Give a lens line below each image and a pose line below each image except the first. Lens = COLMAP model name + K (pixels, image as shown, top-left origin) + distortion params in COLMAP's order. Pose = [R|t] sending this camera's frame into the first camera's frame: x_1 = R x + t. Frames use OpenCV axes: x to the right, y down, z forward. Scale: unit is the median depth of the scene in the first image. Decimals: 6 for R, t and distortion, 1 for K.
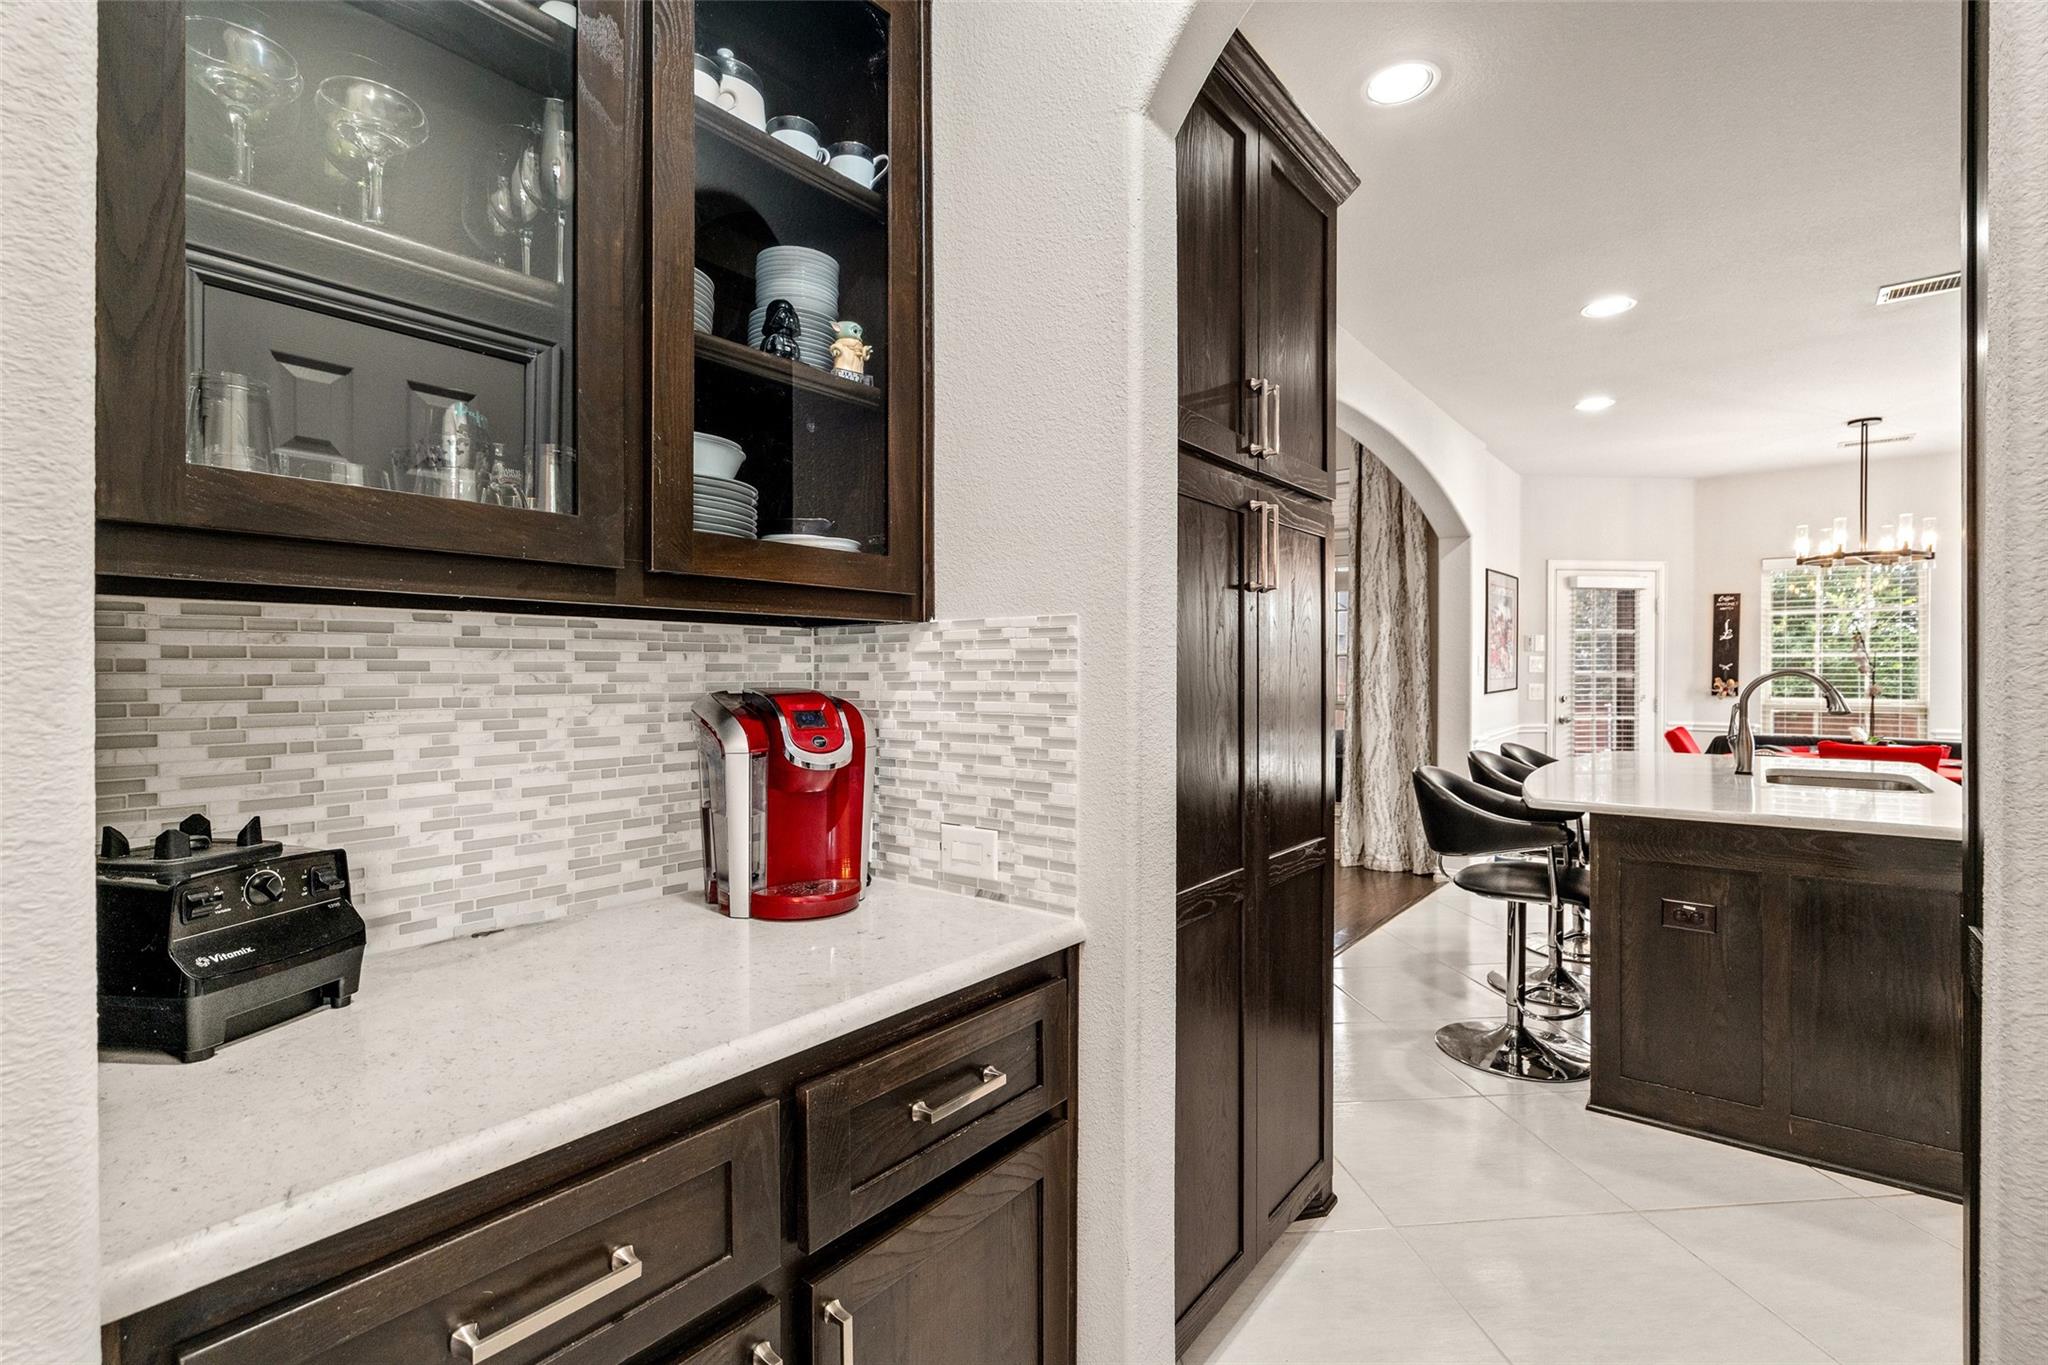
lens RADIAL K [[921.6, 0, 1039.8], [0, 921.6, 682.3], [0, 0, 1]] dist [-0.000017, 0.000153]
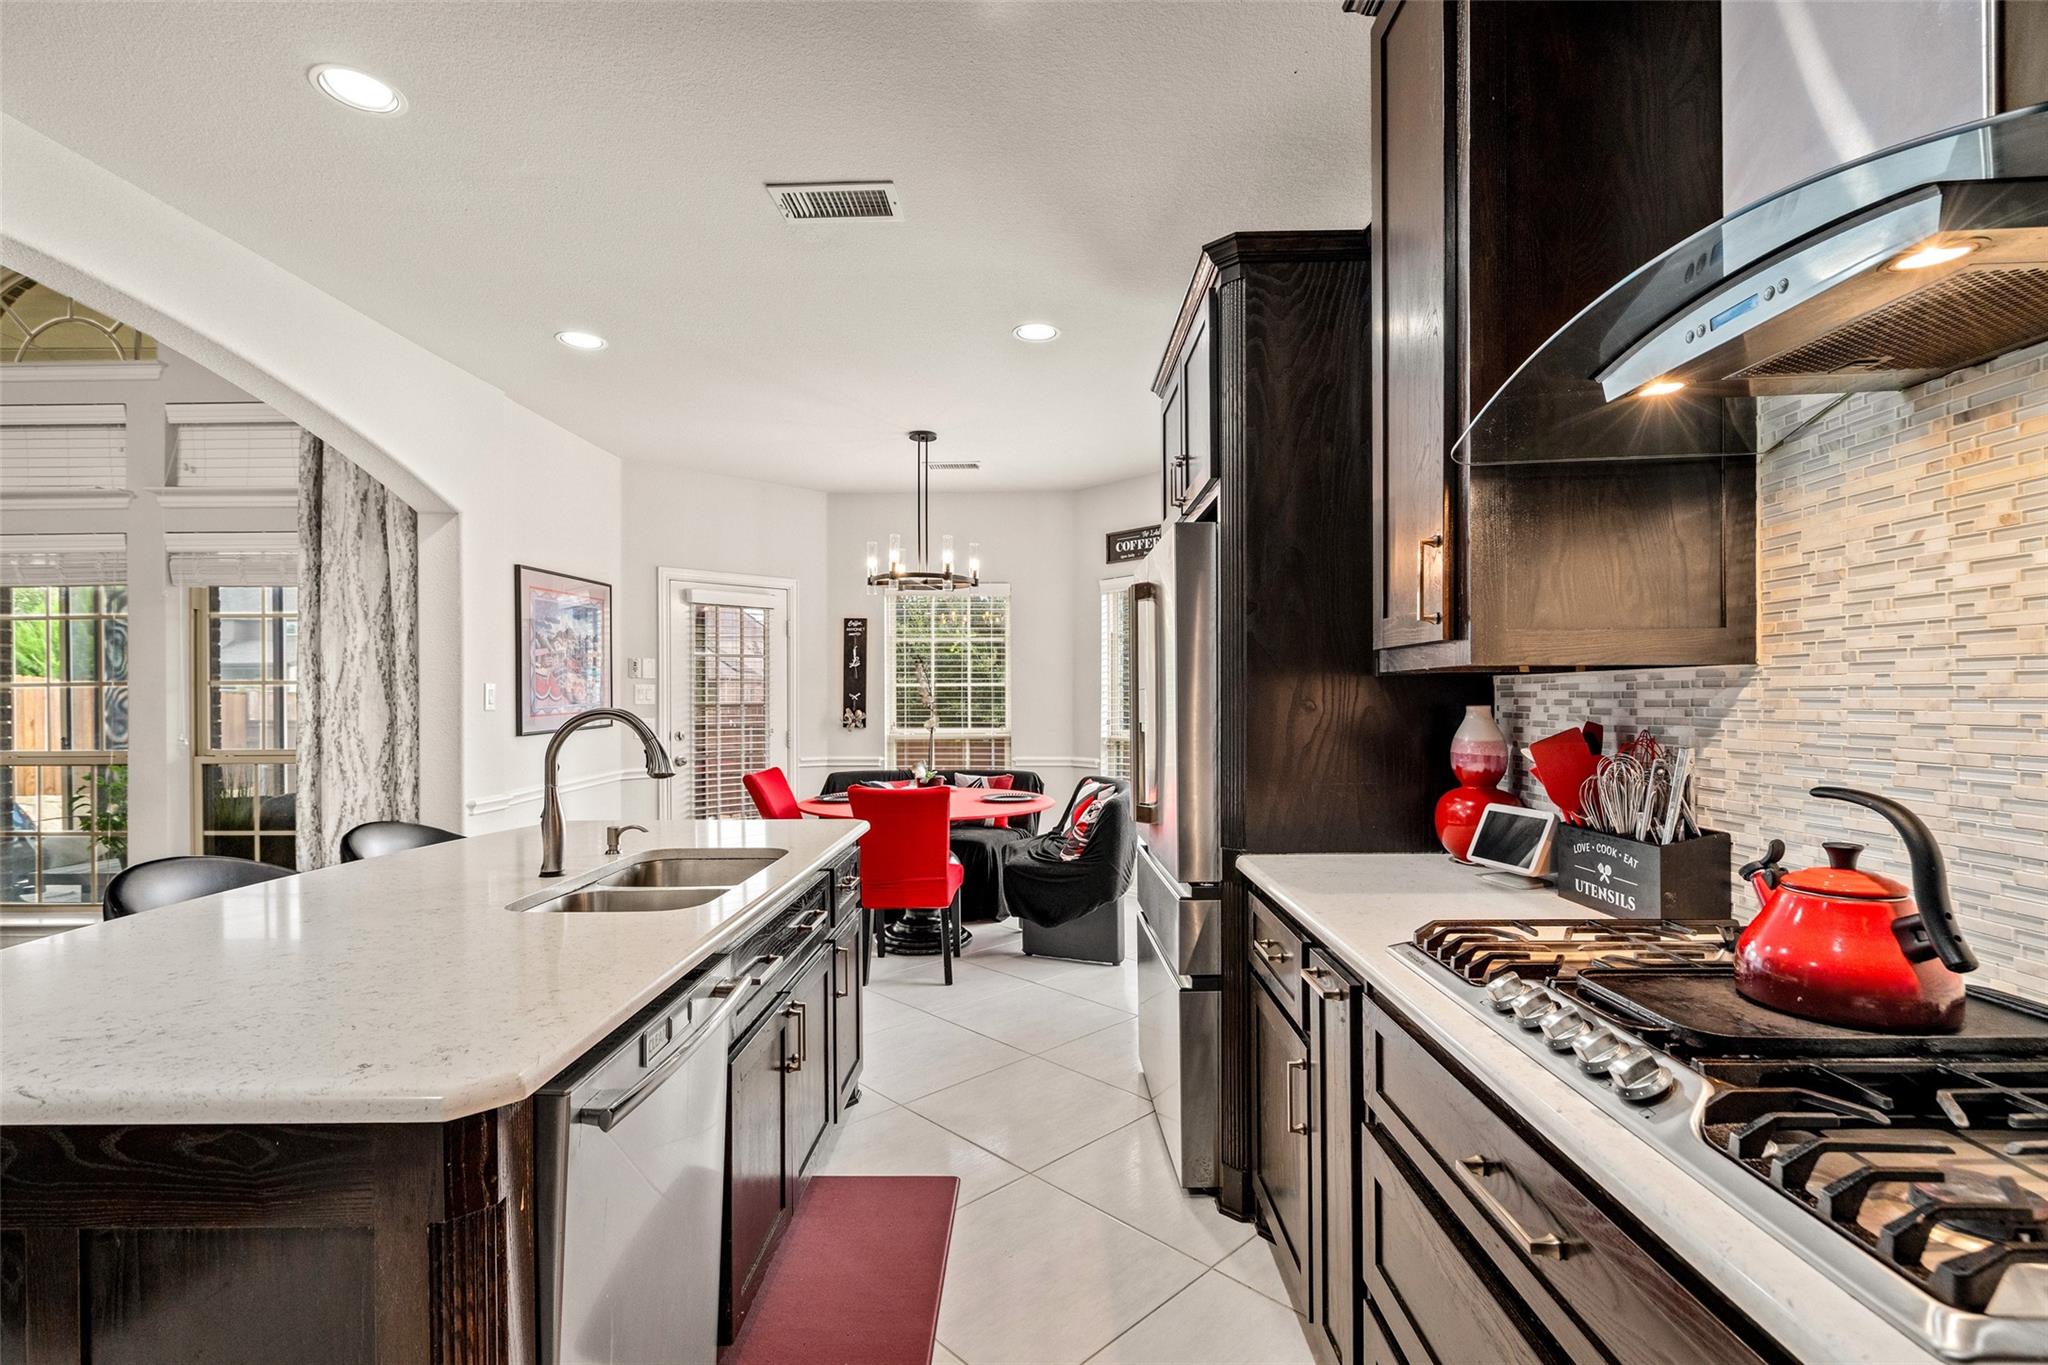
lens RADIAL K [[933.2, 0, 1028.1], [0, 933.2, 689.1], [0, 0, 1]] dist [-0.000151, 0.000327]
pose [[0.797611, 0.000490, 0.603172, 0.315851], [0.011276, 0.999813, -0.015723, -0.007523], [-0.603066, 0.019343, 0.797457, 0.143114]]
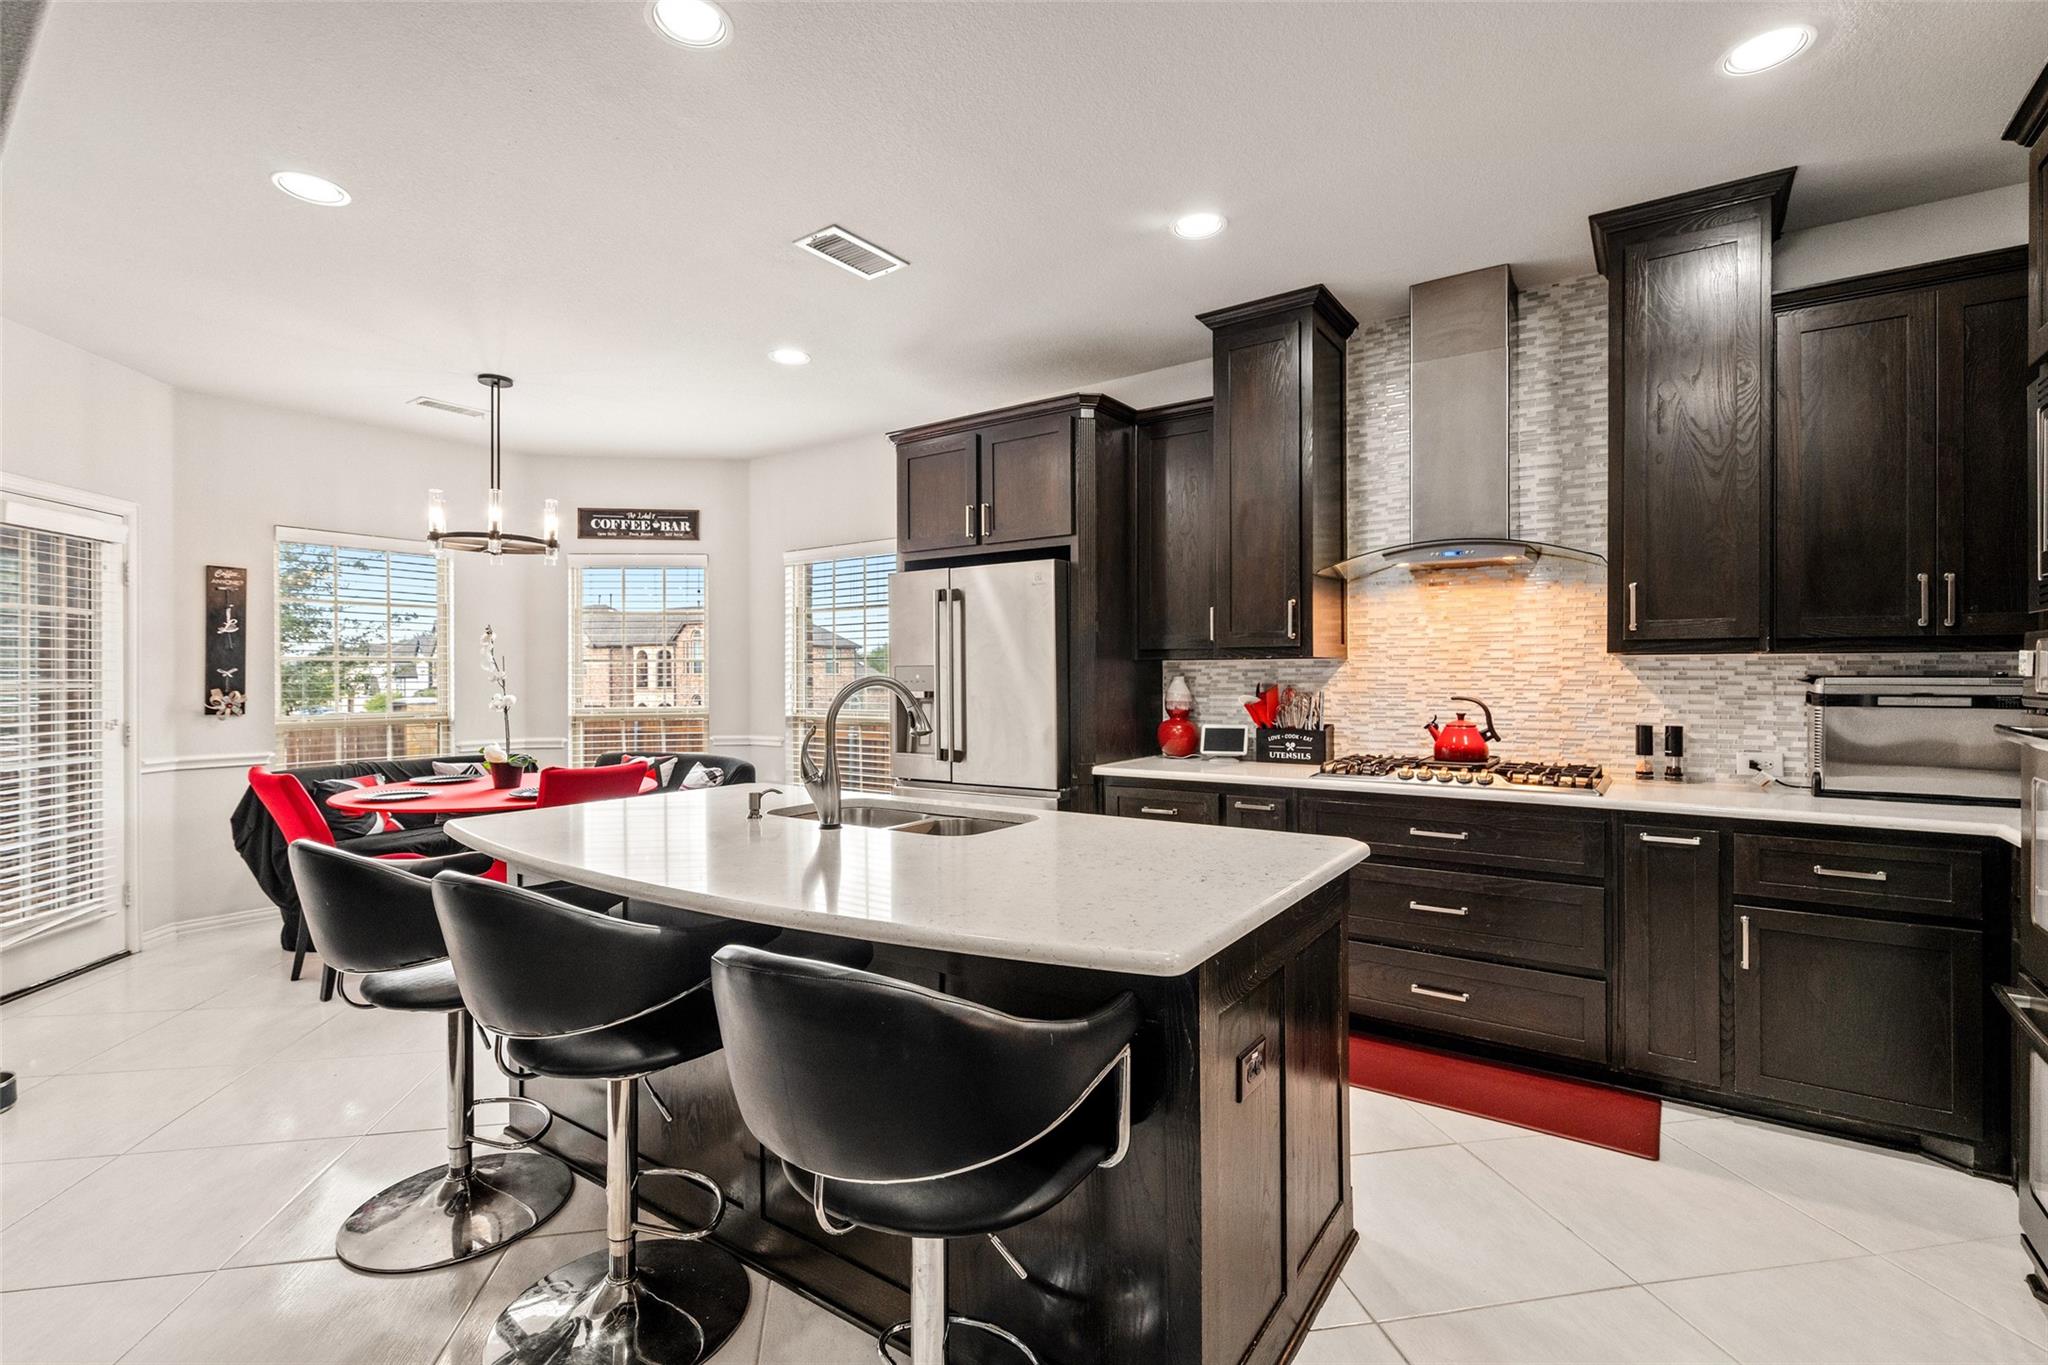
lens RADIAL K [[932.1, 0, 1019.2], [0, 932.1, 672.9], [0, 0, 1]] dist [0.001440, 0.000332]
pose [[-0.047153, 0.002363, 0.998885, 0.019378], [0.013195, 0.999911, -0.001743, -0.007677], [-0.998801, 0.013098, -0.047180, 0.441925]]
